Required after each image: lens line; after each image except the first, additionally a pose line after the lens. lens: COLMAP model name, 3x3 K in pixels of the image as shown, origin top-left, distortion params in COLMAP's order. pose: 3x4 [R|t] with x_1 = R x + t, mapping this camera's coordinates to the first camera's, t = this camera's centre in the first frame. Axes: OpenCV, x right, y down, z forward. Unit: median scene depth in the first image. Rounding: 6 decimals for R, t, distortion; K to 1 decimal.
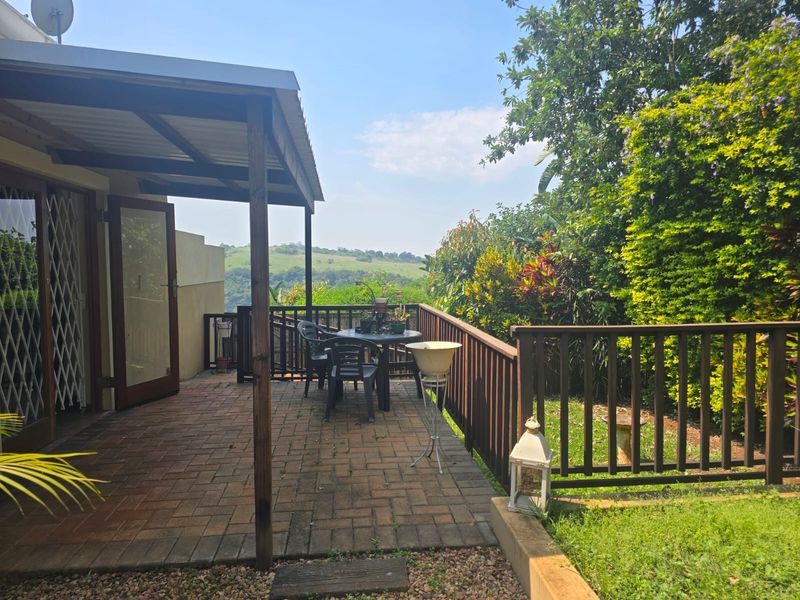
lens RADIAL K [[540.7, 0, 417.2], [0, 540.7, 300.1], [0, 0, 1]] dist [0.055642, 0.000593]
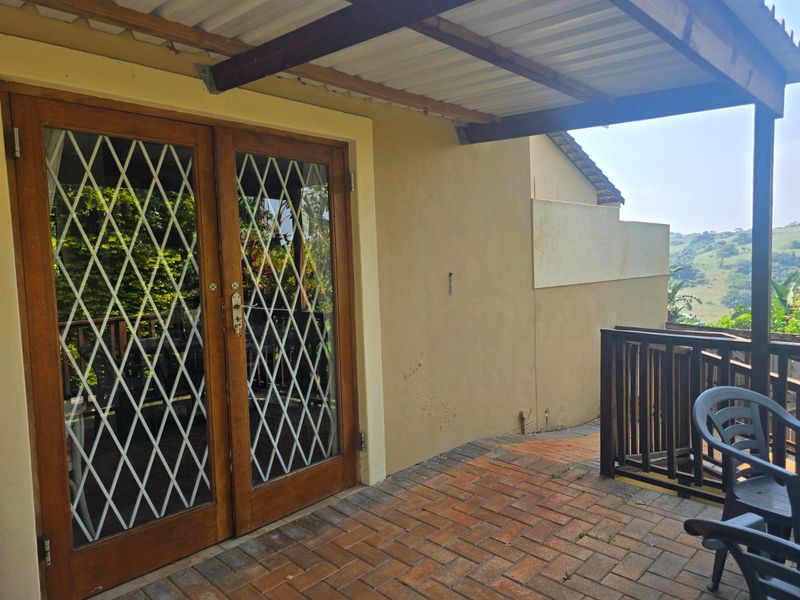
lens RADIAL K [[539.2, 0, 402.7], [0, 539.2, 301.0], [0, 0, 1]] dist [0.054849, -0.058877]
pose [[0.607485, 0.039072, -0.793370, -0.026014], [-0.020407, 0.999228, 0.033585, -0.022643], [0.794069, -0.004212, 0.607813, 0.400491]]
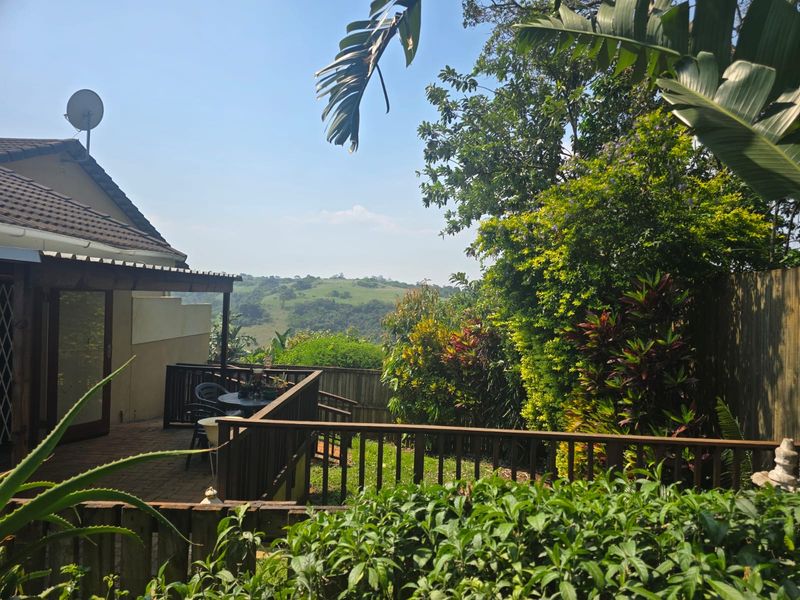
lens RADIAL K [[539.2, 0, 402.7], [0, 539.2, 301.0], [0, 0, 1]] dist [0.054849, -0.058877]
pose [[0.983711, 0.038109, -0.175672, 0.310429], [-0.048903, 0.997145, -0.057529, -0.068816], [0.172978, 0.065183, 0.982766, -0.101591]]
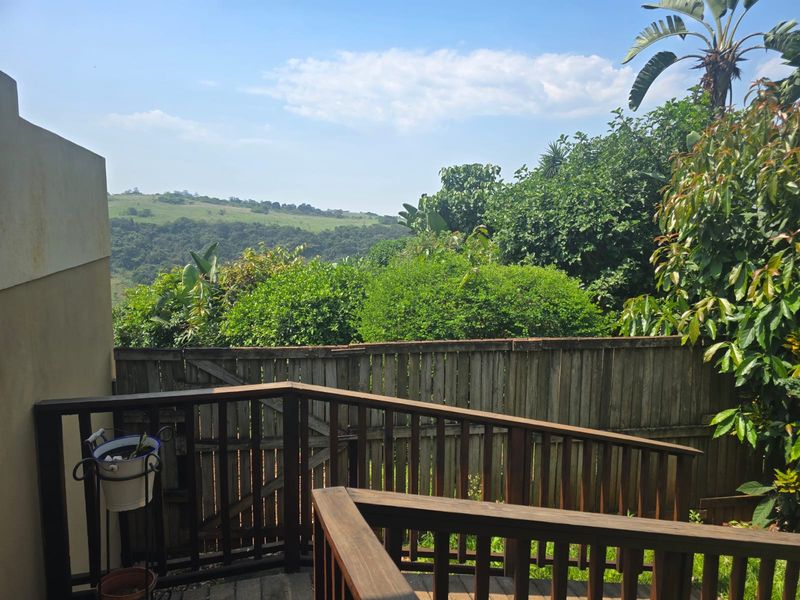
lens RADIAL K [[539.2, 0, 402.7], [0, 539.2, 301.0], [0, 0, 1]] dist [0.054849, -0.058877]
pose [[0.986518, -0.011272, 0.163263, -0.272790], [-0.002882, 0.996274, 0.086201, -0.043921], [-0.163626, -0.085510, 0.982810, 0.751558]]
